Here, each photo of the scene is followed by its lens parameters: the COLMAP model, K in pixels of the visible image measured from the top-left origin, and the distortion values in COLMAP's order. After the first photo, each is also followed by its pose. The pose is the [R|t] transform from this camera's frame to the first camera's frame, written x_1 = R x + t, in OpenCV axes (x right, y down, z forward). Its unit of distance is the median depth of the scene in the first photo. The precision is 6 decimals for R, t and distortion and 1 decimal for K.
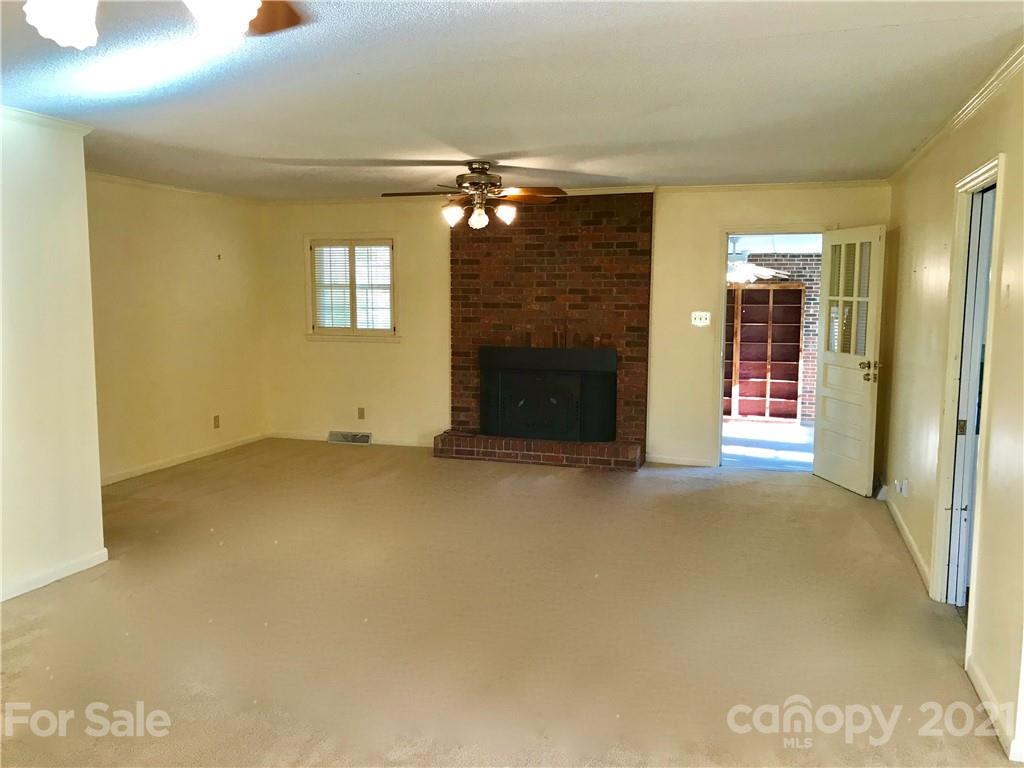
lens RADIAL K [[842.3, 0, 508.8], [0, 842.3, 379.6], [0, 0, 1]] dist [0.022732, -0.007296]
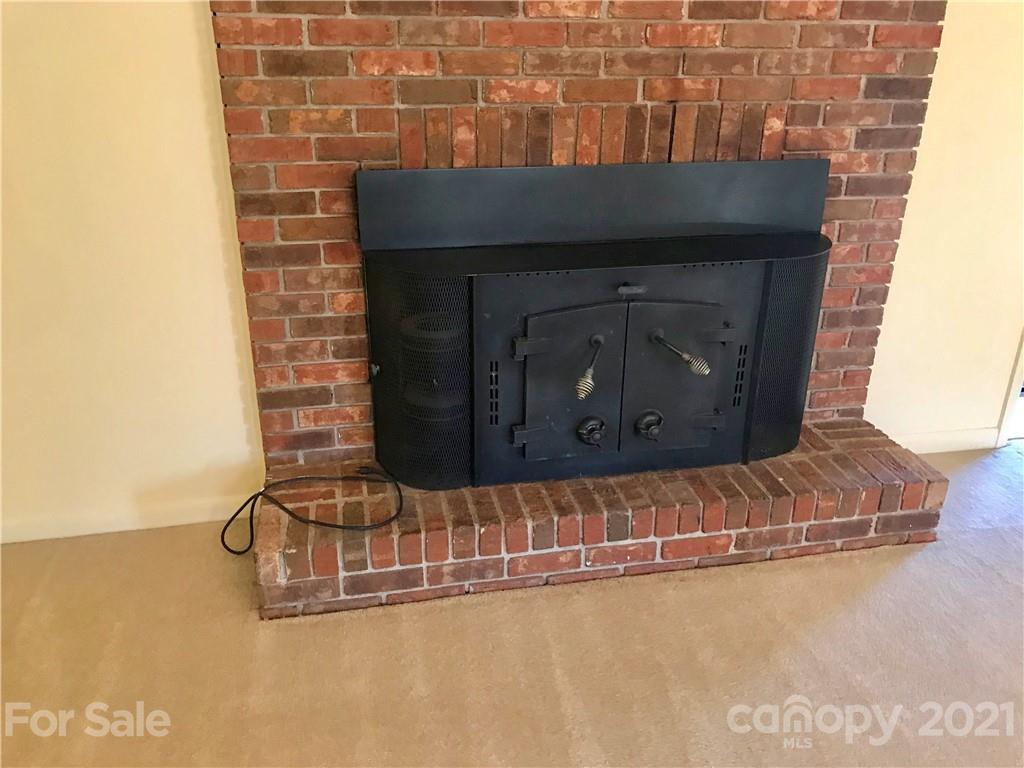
lens RADIAL K [[842.3, 0, 513.0], [0, 842.3, 381.5], [0, 0, 1]] dist [0.022732, -0.007296]
pose [[0.871474, -0.187876, 0.453030, -0.127038], [0.046493, 0.951205, 0.305036, -0.056913], [-0.488234, -0.244768, 0.837685, 0.759886]]
